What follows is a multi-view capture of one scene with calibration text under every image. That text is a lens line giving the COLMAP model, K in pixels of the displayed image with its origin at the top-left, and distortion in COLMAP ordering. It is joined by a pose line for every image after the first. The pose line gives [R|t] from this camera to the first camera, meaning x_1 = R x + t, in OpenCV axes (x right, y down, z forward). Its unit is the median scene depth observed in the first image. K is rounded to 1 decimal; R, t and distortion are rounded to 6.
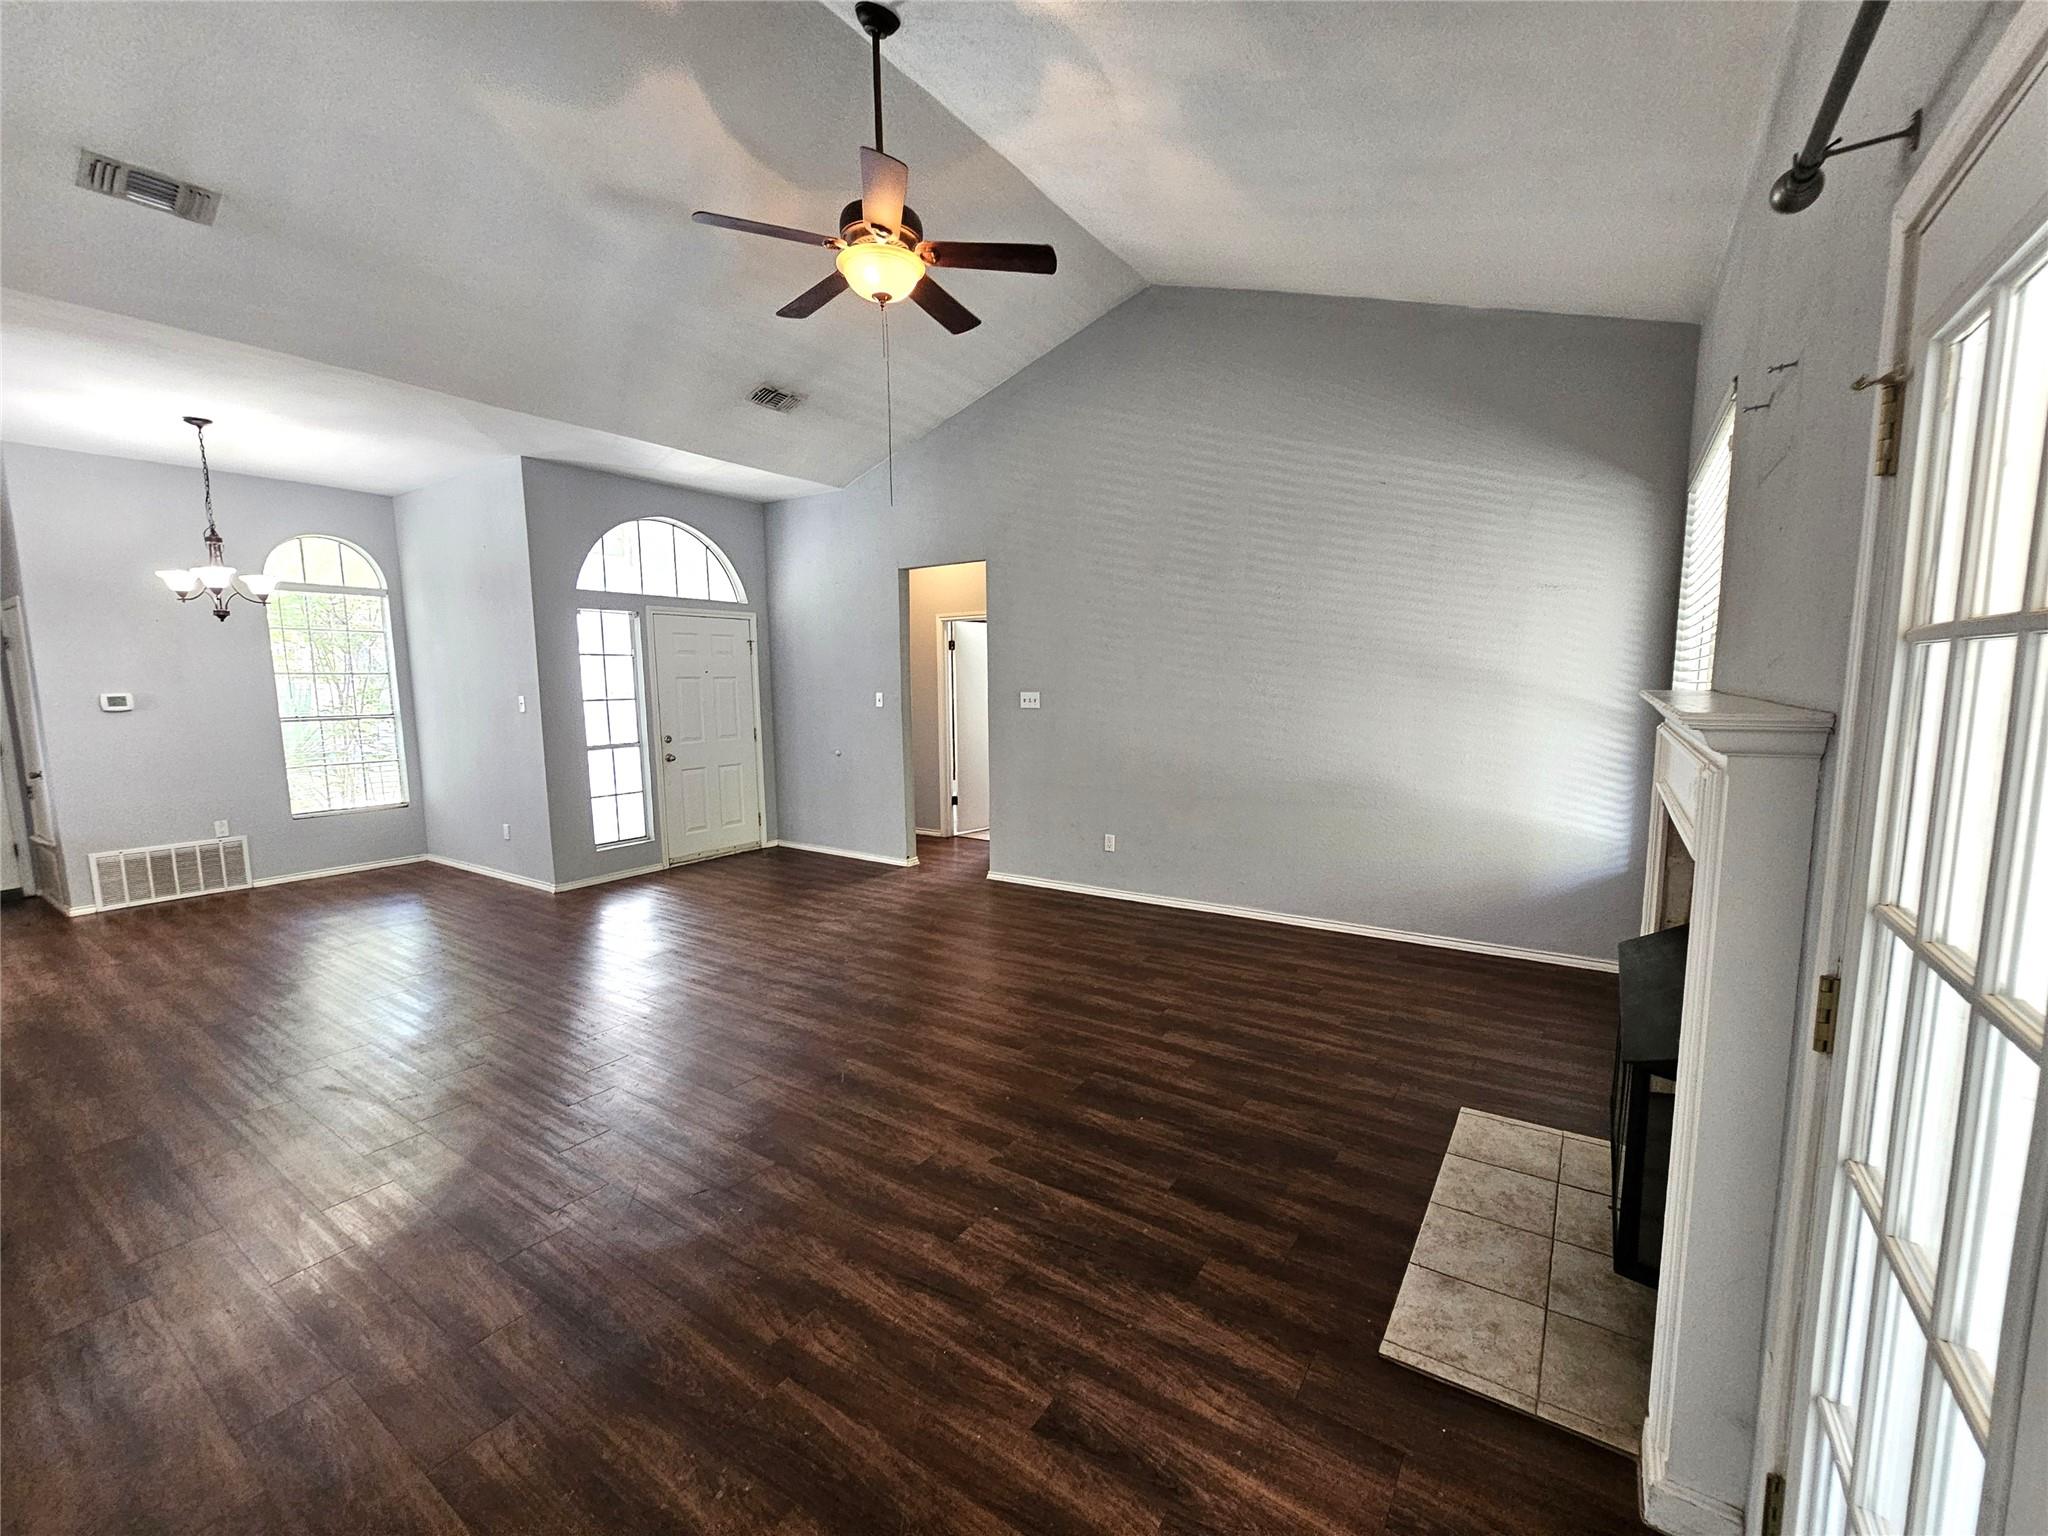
lens RADIAL K [[840.9, 0, 1021.3], [0, 840.9, 784.6], [0, 0, 1]] dist [-0.011650, 0.003895]
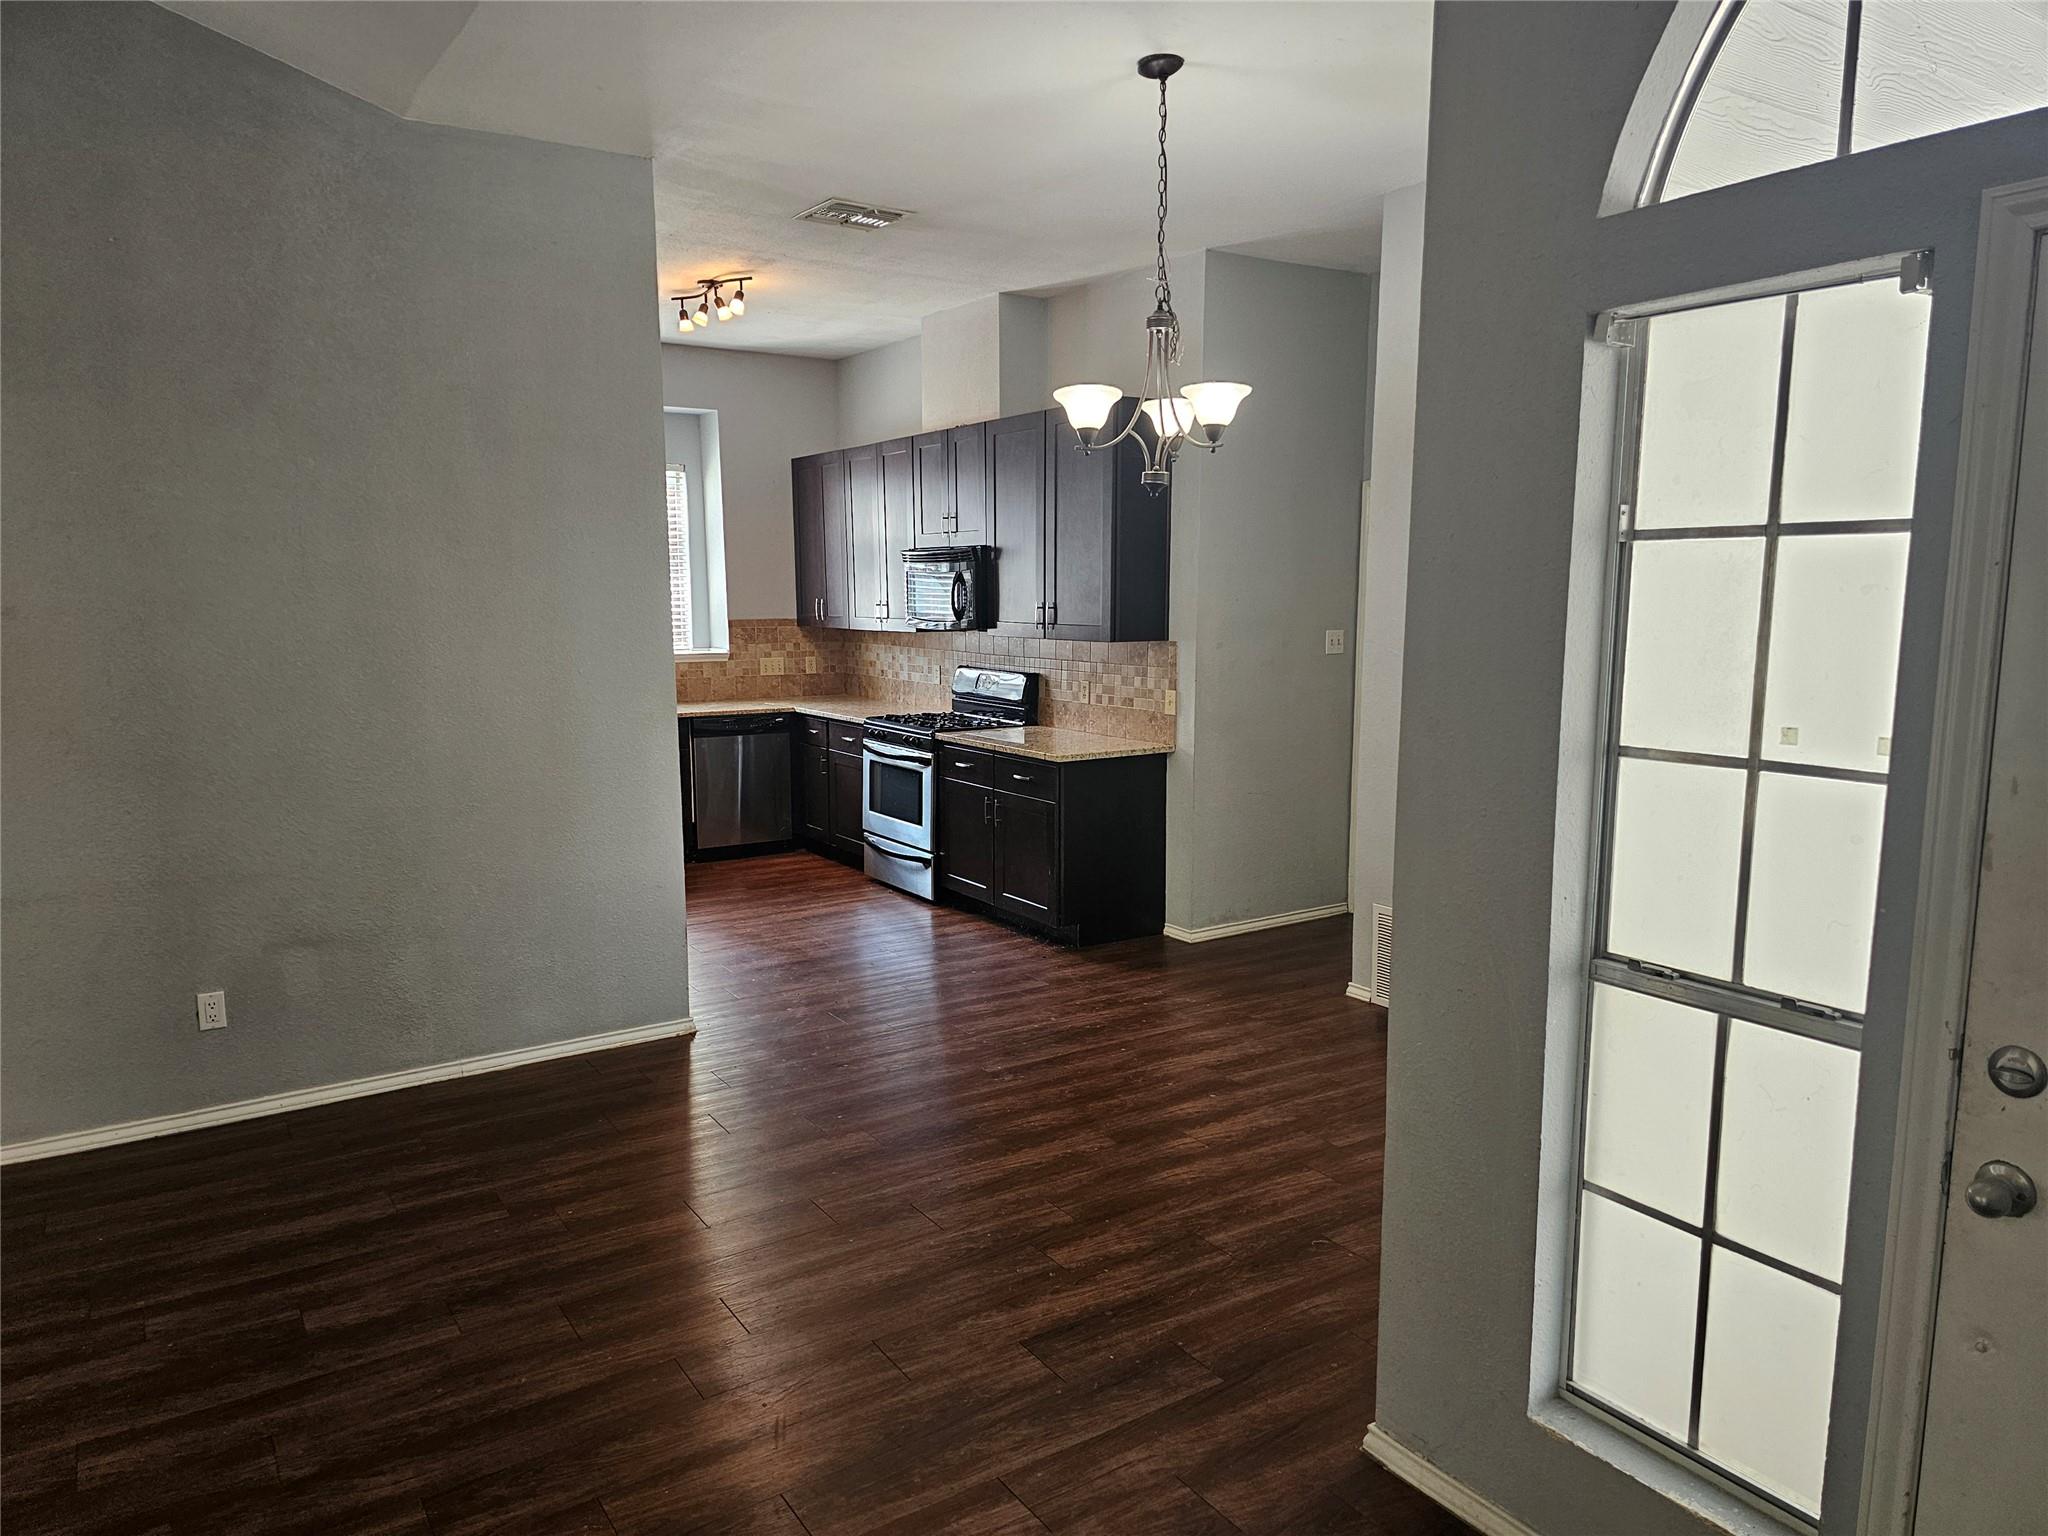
lens RADIAL K [[1361.5, 0, 1013.5], [0, 1361.5, 762.3], [0, 0, 1]] dist [0.091462, -0.127161]
pose [[-0.381202, 0.128088, -0.915576, -0.236014], [-0.110000, 0.977036, 0.182485, -0.229839], [0.917924, 0.170277, -0.358359, 1.585953]]
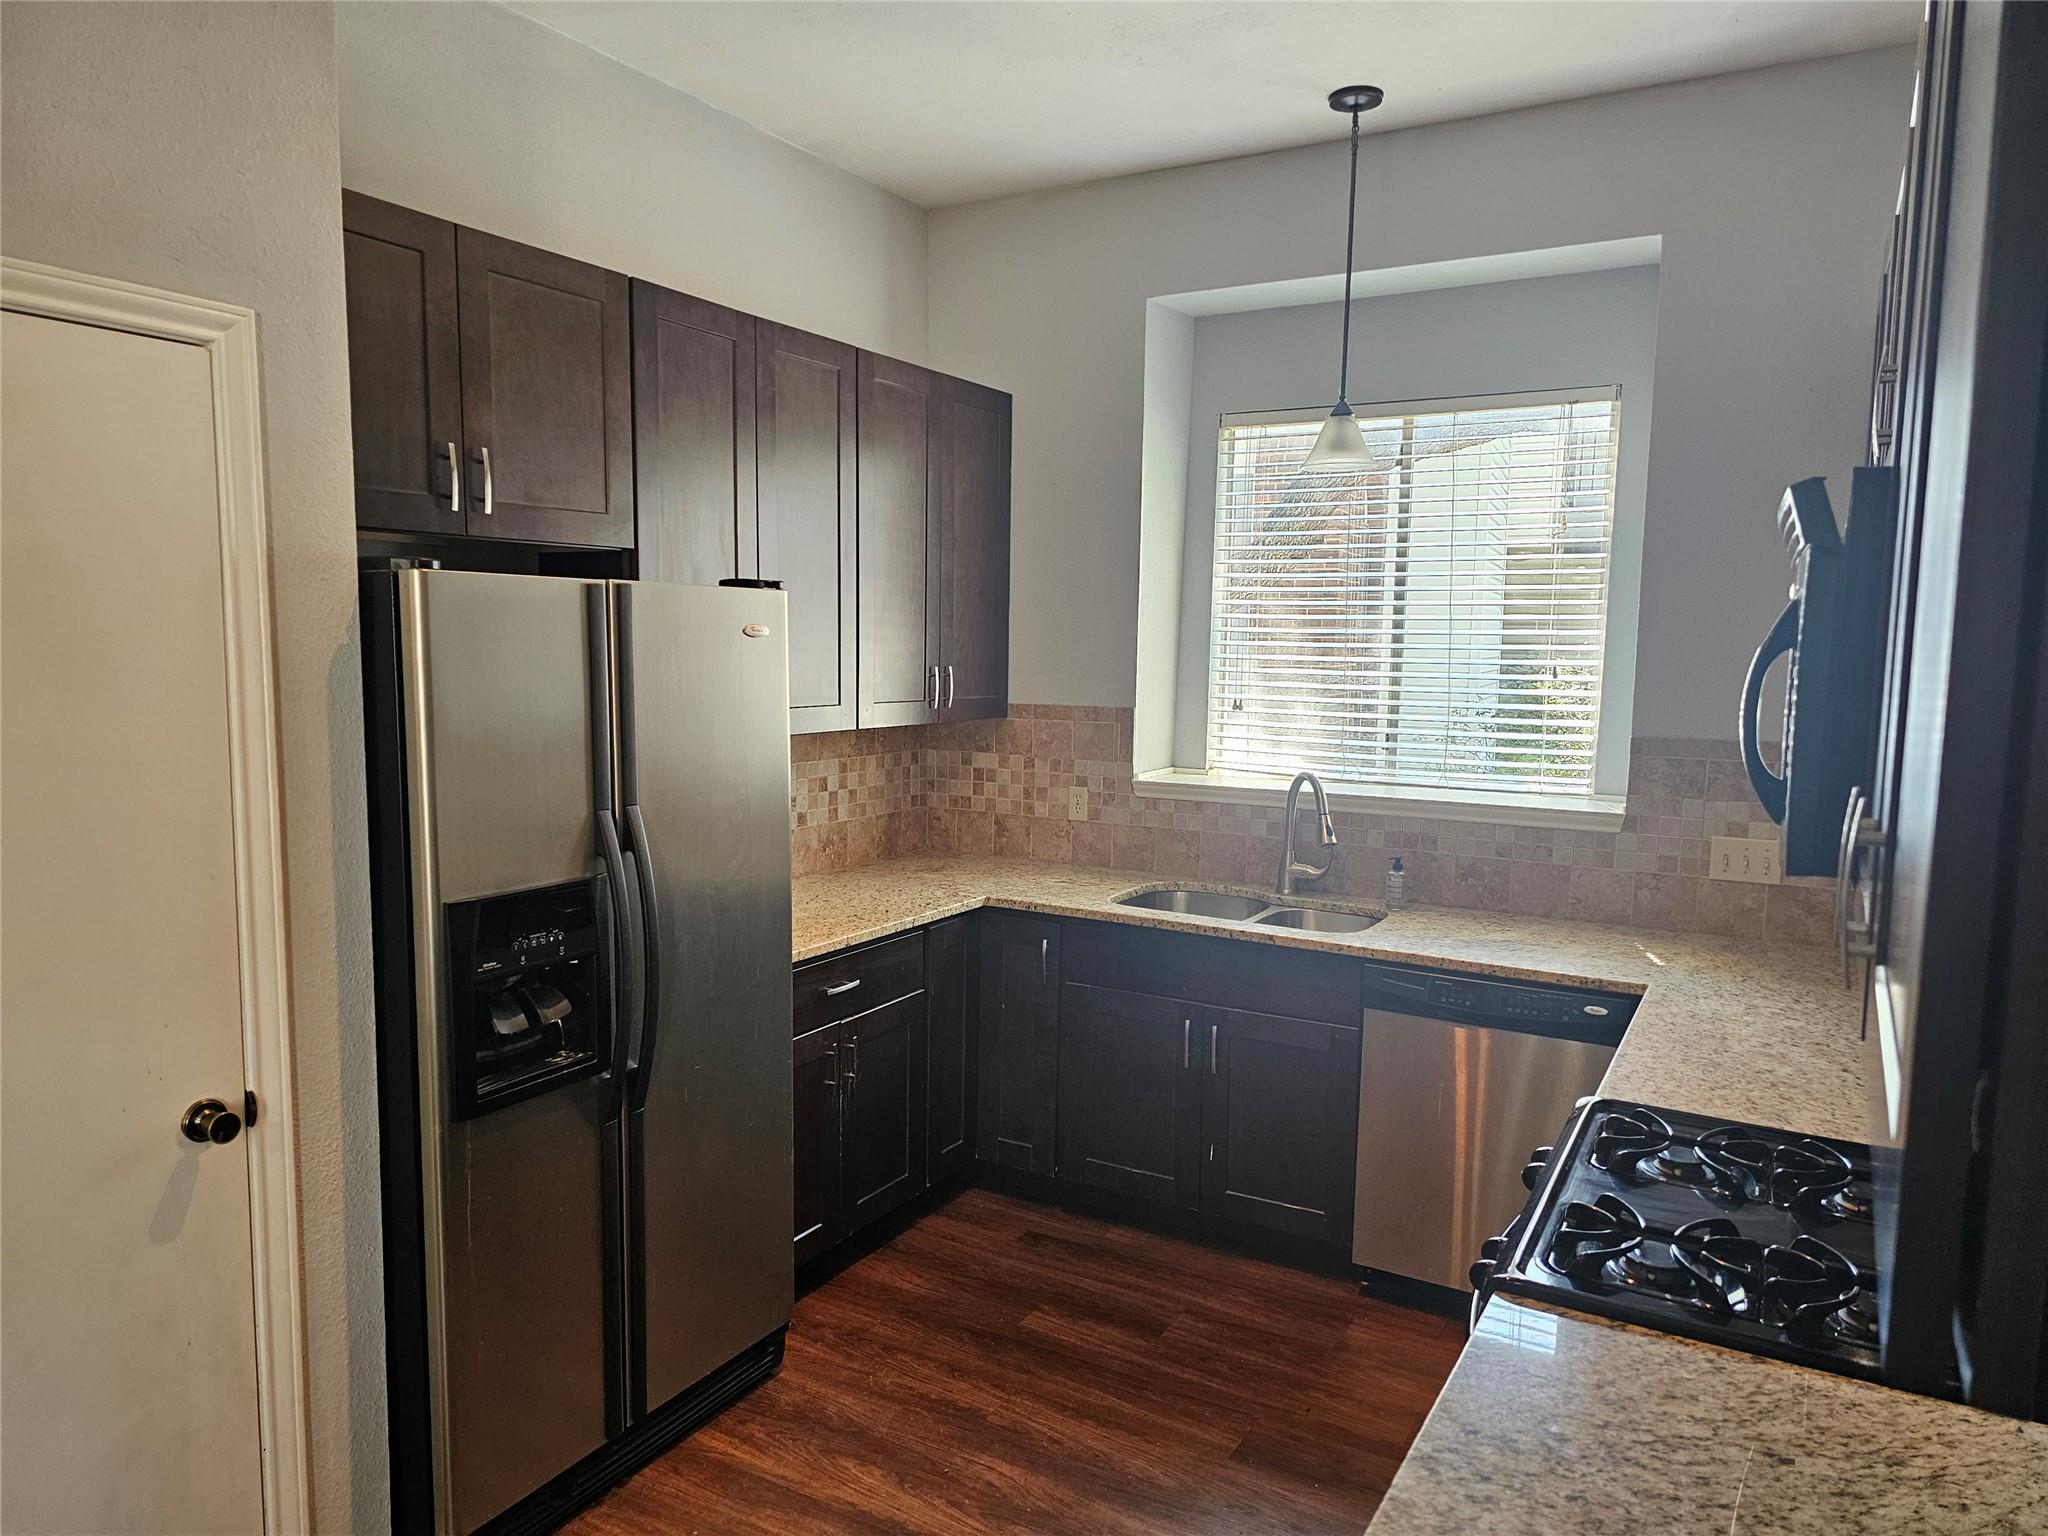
lens RADIAL K [[1353.2, 0, 1024.7], [0, 1353.2, 787.1], [0, 0, 1]] dist [0.060014, -0.050463]
pose [[-0.997890, 0.000267, -0.064934, -1.686570], [-0.014556, 0.973626, 0.227685, -0.171120], [0.063282, 0.228150, -0.971567, 1.203636]]
